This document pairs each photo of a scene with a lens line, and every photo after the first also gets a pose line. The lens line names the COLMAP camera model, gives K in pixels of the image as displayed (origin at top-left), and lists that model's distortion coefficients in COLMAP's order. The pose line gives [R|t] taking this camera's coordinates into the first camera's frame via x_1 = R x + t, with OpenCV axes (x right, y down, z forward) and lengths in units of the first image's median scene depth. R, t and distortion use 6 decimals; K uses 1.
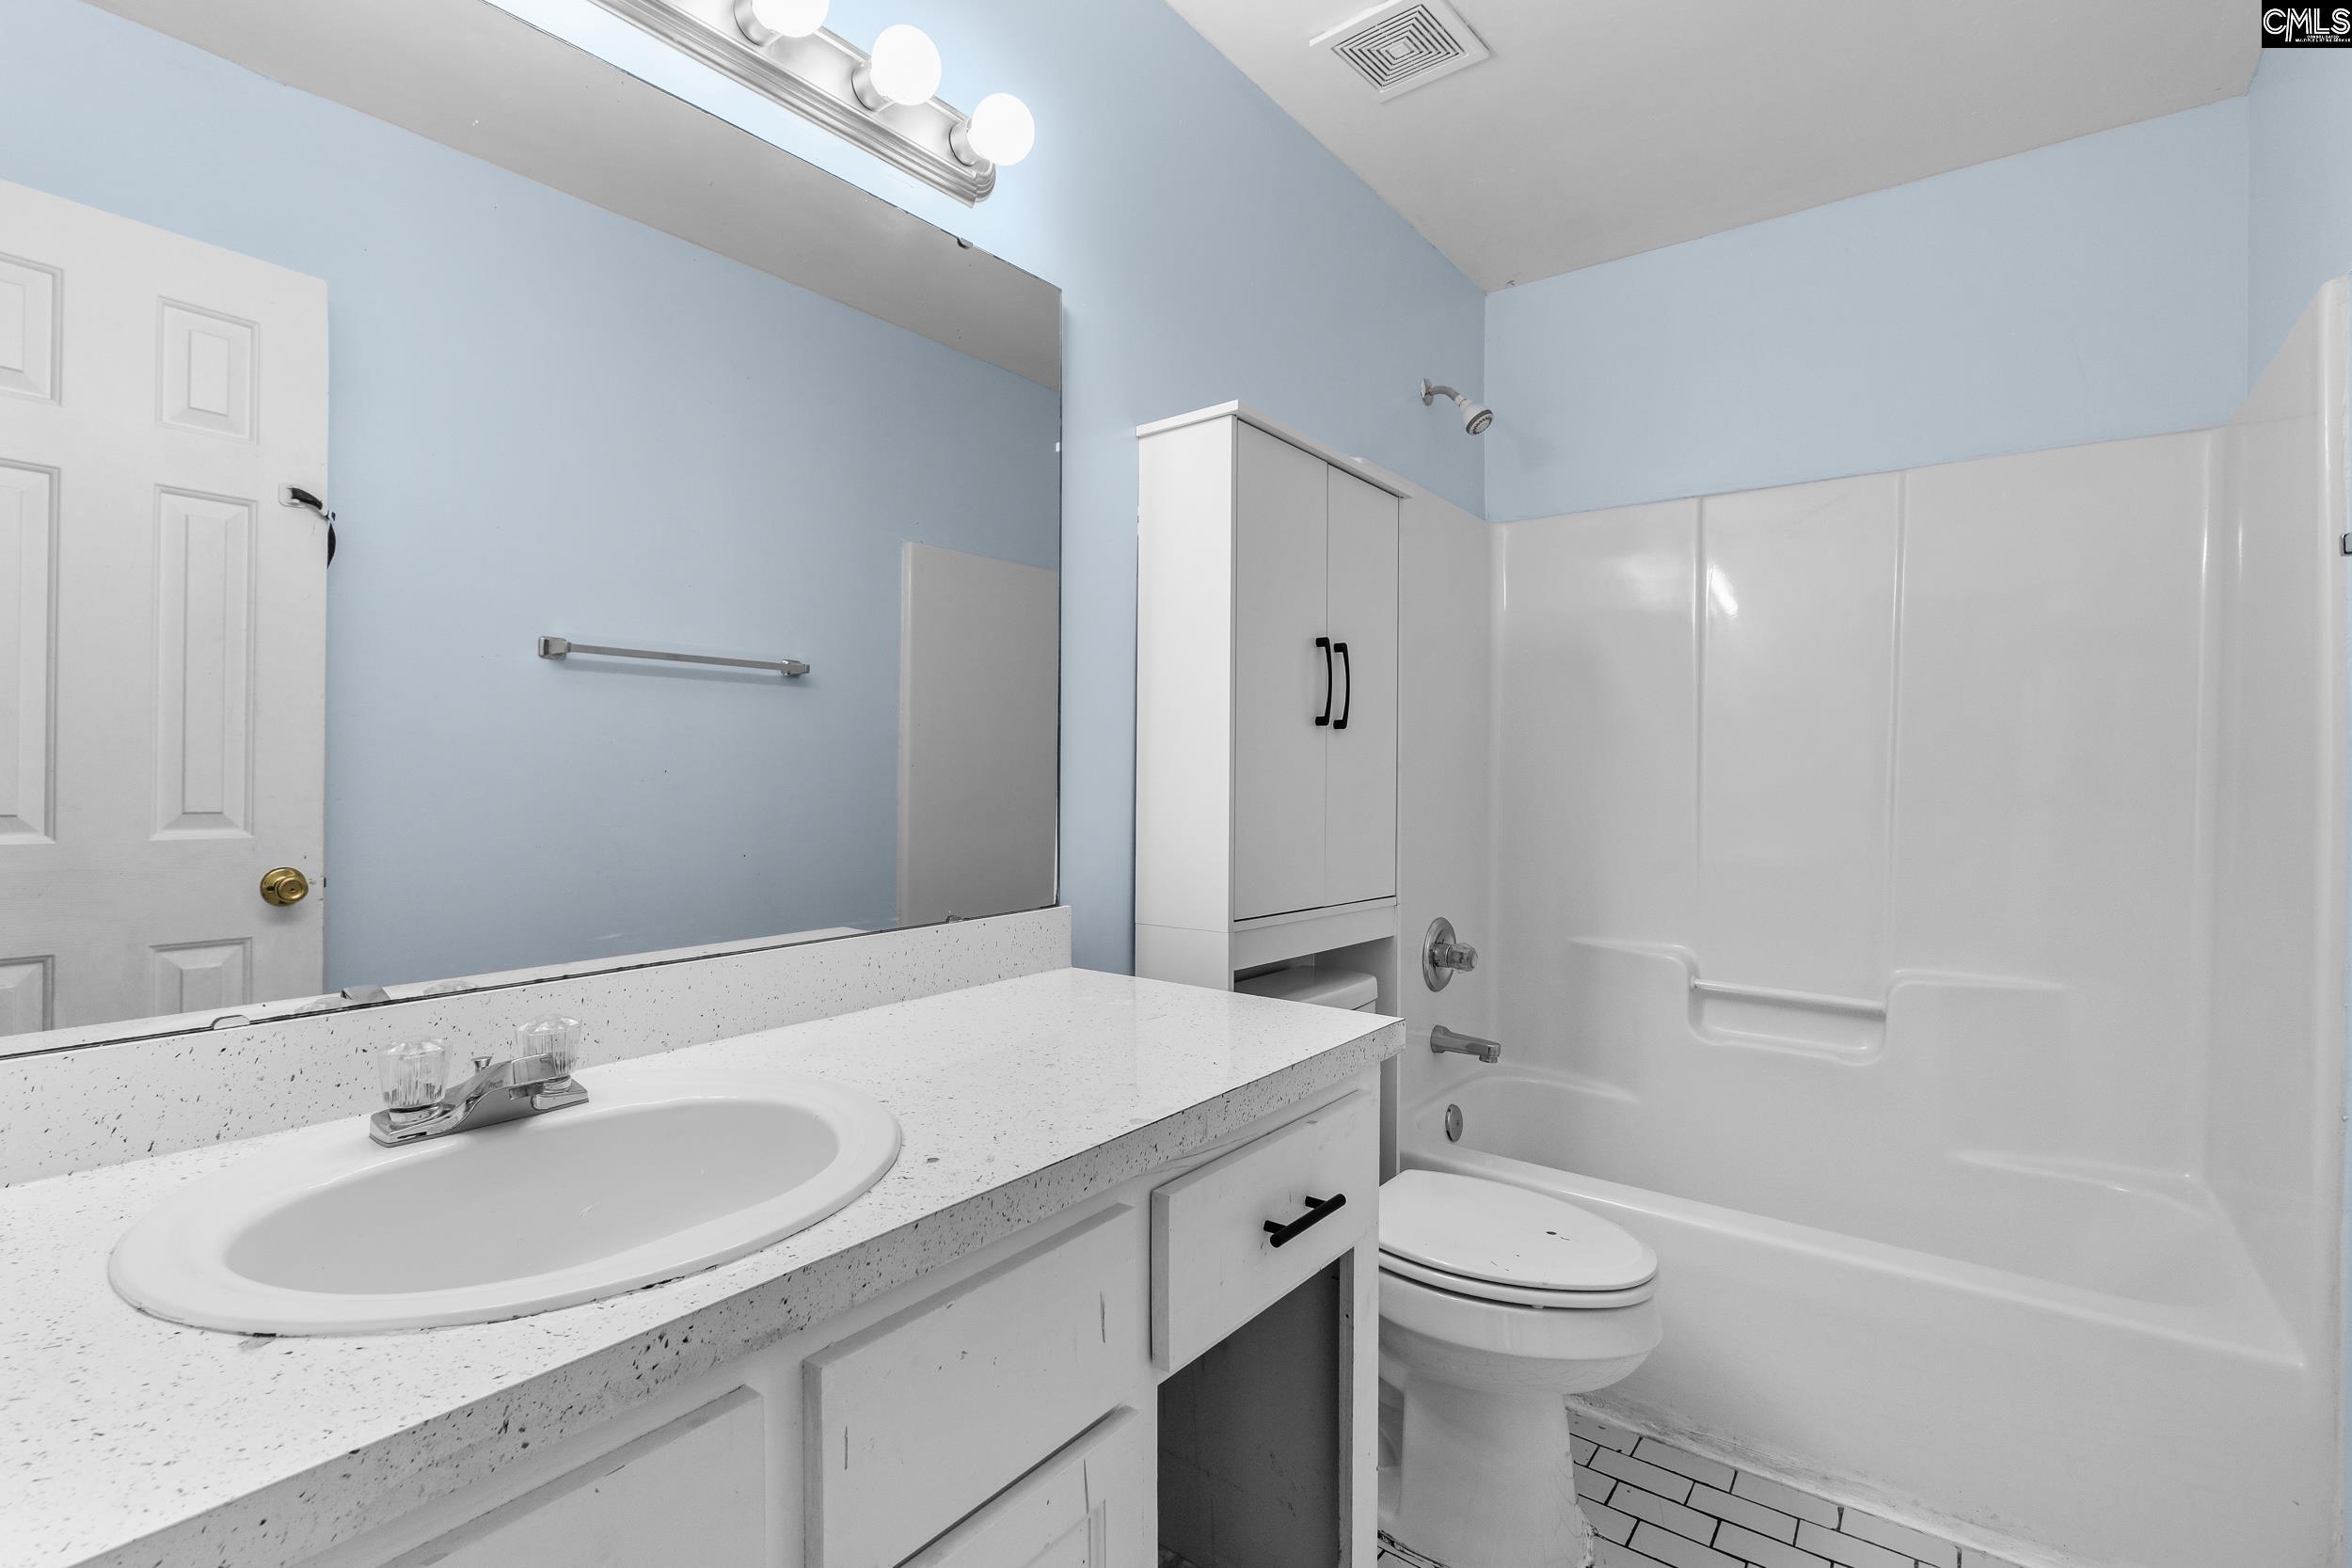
lens RADIAL K [[1078.3, 0, 1177.5], [0, 1078.3, 775.2], [0, 0, 1]] dist [-0.008803, 0.000977]
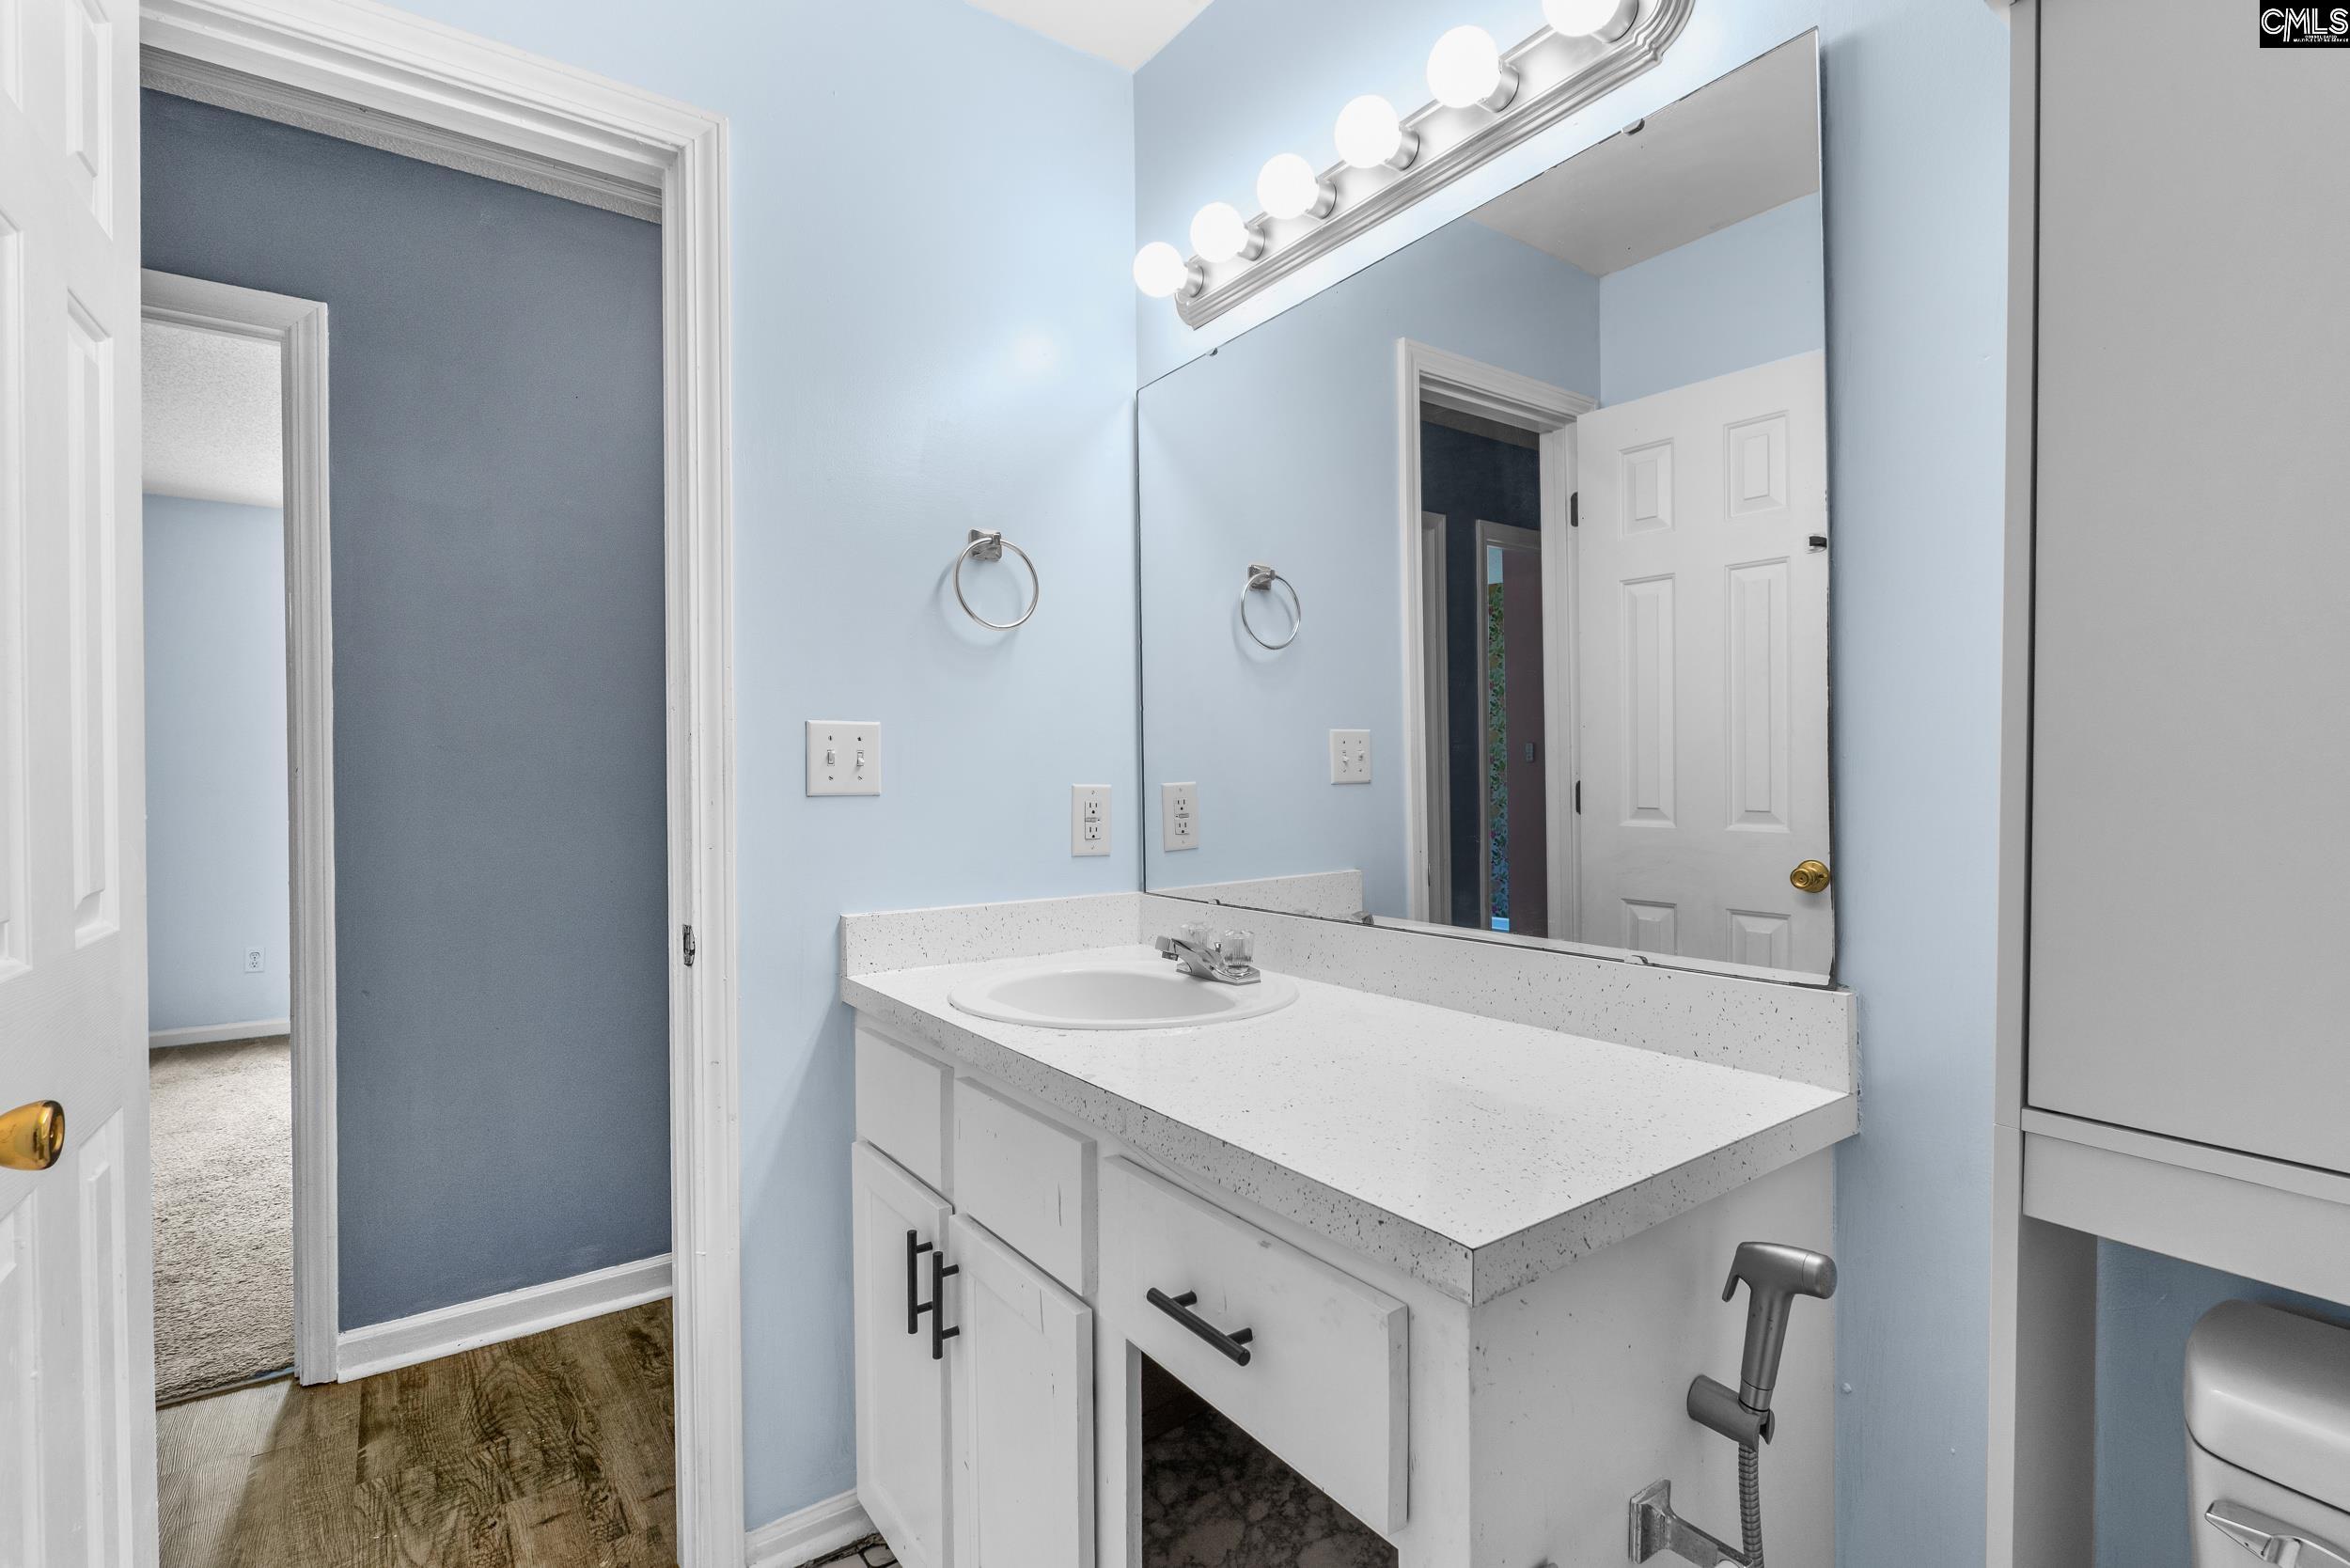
lens RADIAL K [[1077.5, 0, 1165.4], [0, 1077.5, 780.0], [0, 0, 1]] dist [-0.008803, 0.000977]
pose [[-0.288410, 0.002118, -0.957505, 0.864018], [-0.001348, 0.999996, 0.002618, -0.007051], [0.957506, 0.002046, -0.288405, 1.142293]]
